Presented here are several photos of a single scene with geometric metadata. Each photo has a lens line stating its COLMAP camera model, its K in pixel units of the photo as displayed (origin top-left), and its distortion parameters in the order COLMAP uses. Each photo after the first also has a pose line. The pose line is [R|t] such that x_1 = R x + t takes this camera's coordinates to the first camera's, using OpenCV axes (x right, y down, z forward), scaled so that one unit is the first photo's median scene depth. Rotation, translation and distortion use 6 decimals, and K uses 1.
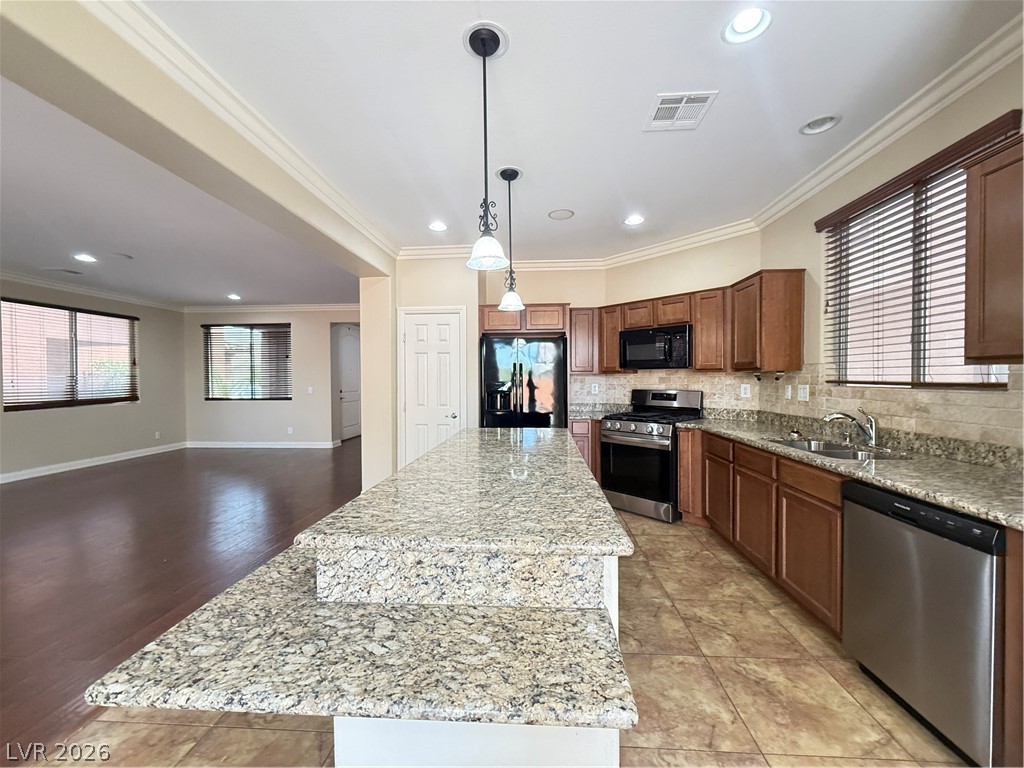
lens RADIAL K [[409.1, 0, 512.1], [0, 409.1, 383.5], [0, 0, 1]] dist [-0.000157, 0.000406]
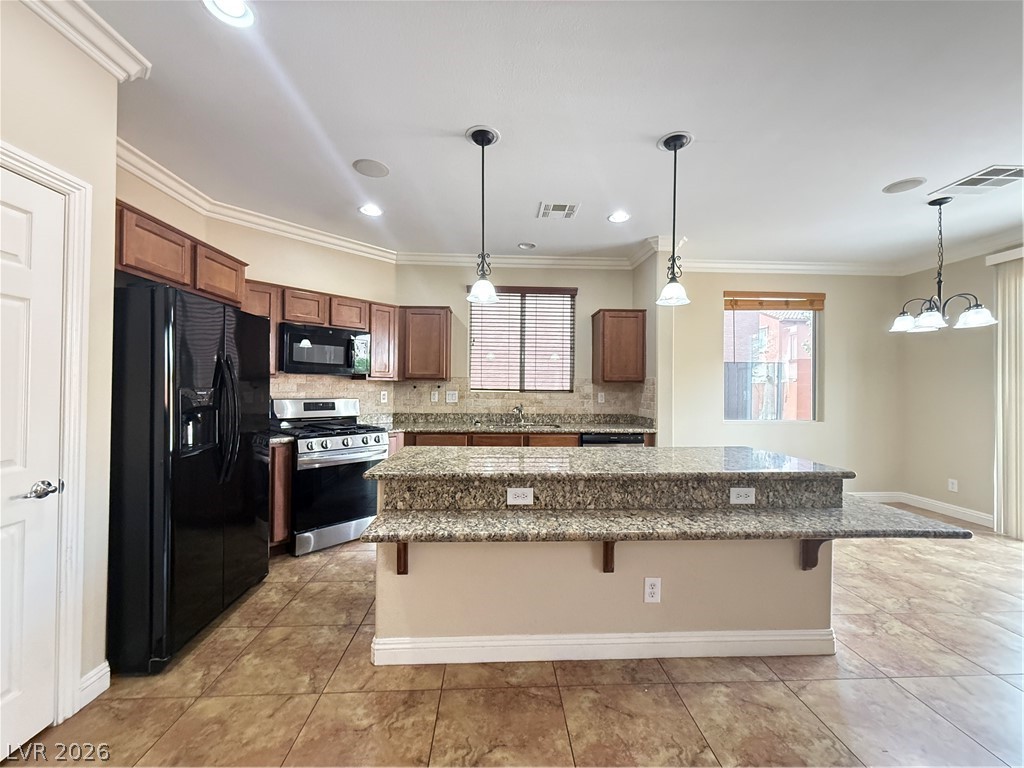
lens RADIAL K [[409.1, 0, 512.2], [0, 409.1, 383.8], [0, 0, 1]] dist [-0.000157, 0.000406]
pose [[-0.117821, 0.012180, 0.992960, -0.623817], [0.002132, 0.999926, -0.012012, -0.004365], [-0.993033, 0.000702, -0.117838, 0.786649]]
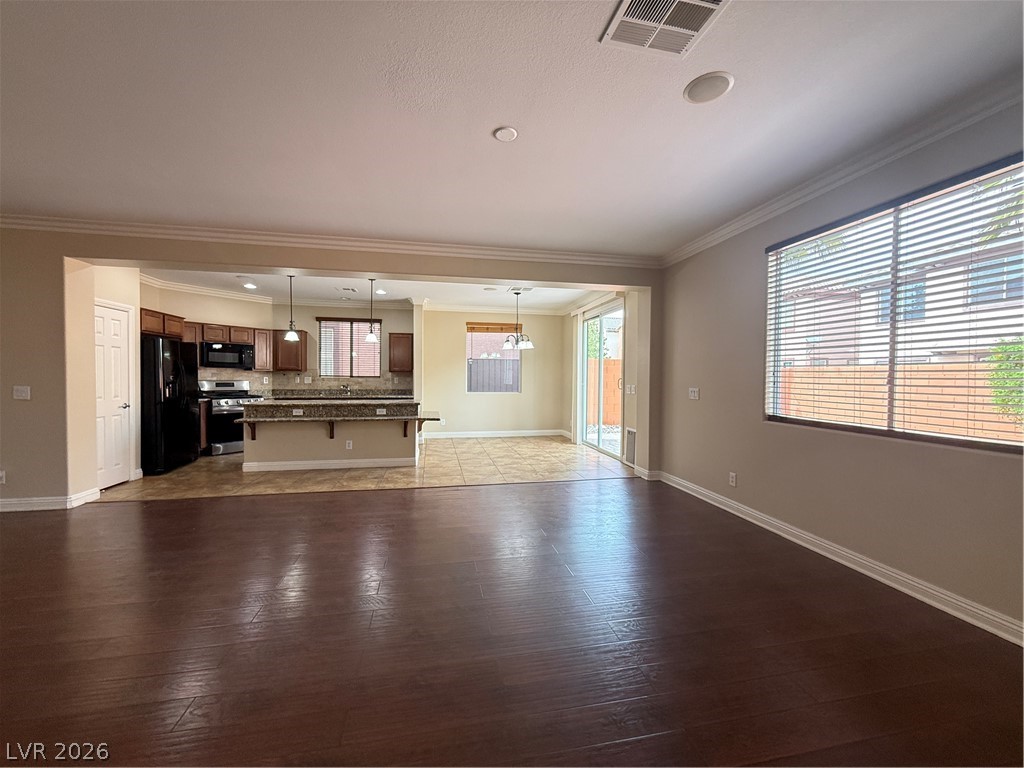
lens RADIAL K [[409.1, 0, 513.9], [0, 409.1, 383.6], [0, 0, 1]] dist [-0.000157, 0.000406]
pose [[-0.266693, -0.013776, 0.963683, -1.739841], [0.004537, 0.999869, 0.015548, 0.008800], [-0.963771, 0.008518, -0.266596, 0.357620]]
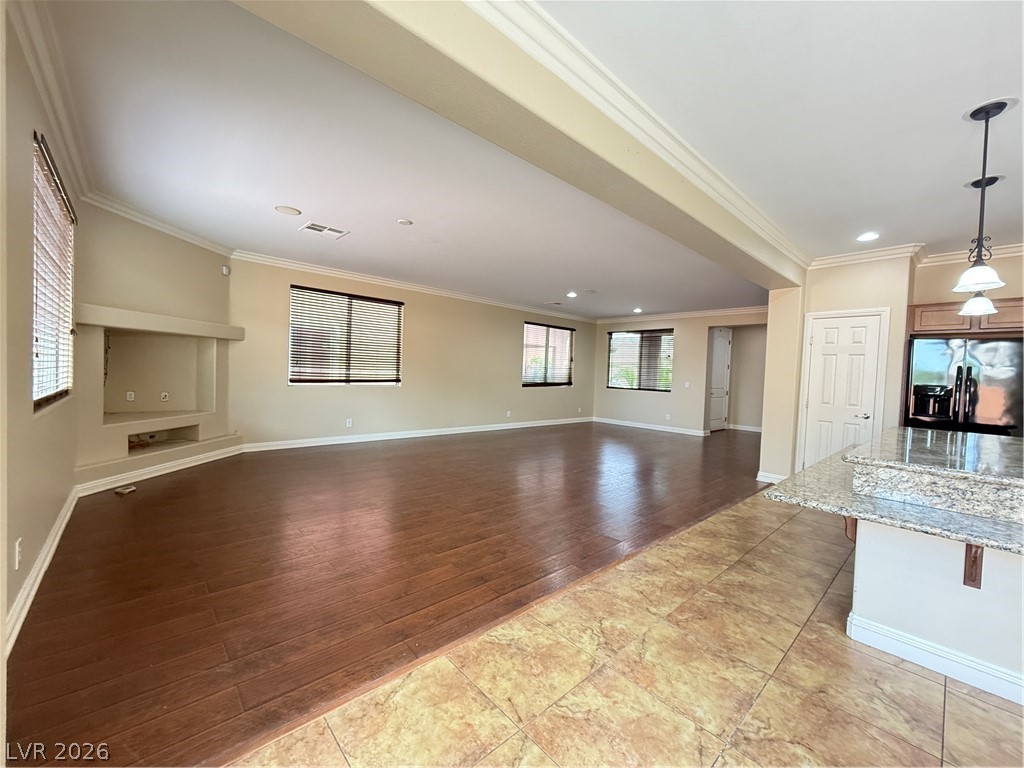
lens RADIAL K [[409.1, 0, 514.2], [0, 409.1, 383.8], [0, 0, 1]] dist [-0.000157, 0.000406]
pose [[0.725570, 0.053077, -0.686098, -0.098775], [-0.049932, 0.998454, 0.024436, 0.020049], [0.686334, 0.016528, 0.727098, -0.408855]]
